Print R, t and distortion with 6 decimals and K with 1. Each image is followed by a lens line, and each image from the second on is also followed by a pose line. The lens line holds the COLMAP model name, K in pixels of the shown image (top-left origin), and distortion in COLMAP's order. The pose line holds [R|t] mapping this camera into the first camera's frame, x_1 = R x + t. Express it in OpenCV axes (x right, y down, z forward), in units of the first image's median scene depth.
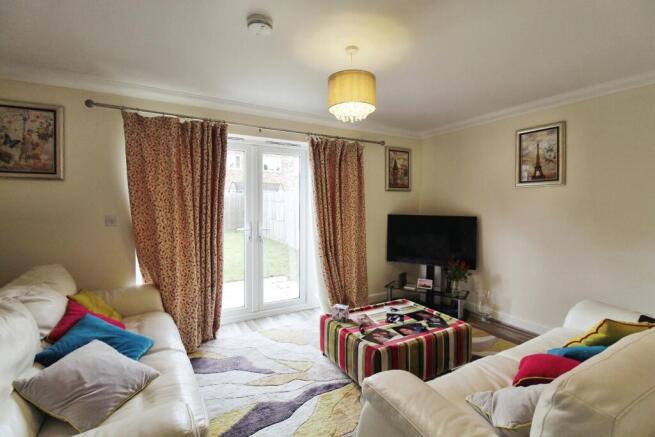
lens RADIAL K [[305.3, 0, 323.2], [0, 305.3, 201.0], [0, 0, 1]] dist [0.004551, -0.012749]
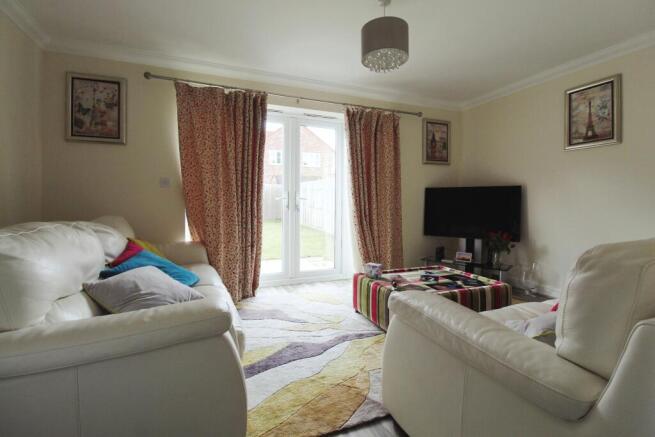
lens RADIAL K [[305.3, 0, 323.2], [0, 305.3, 201.0], [0, 0, 1]] dist [0.004551, -0.012749]
pose [[0.991615, 0.007771, -0.128995, 0.018757], [-0.008229, 0.999962, -0.003014, 0.128627], [0.128967, 0.004050, 0.991641, -0.024223]]
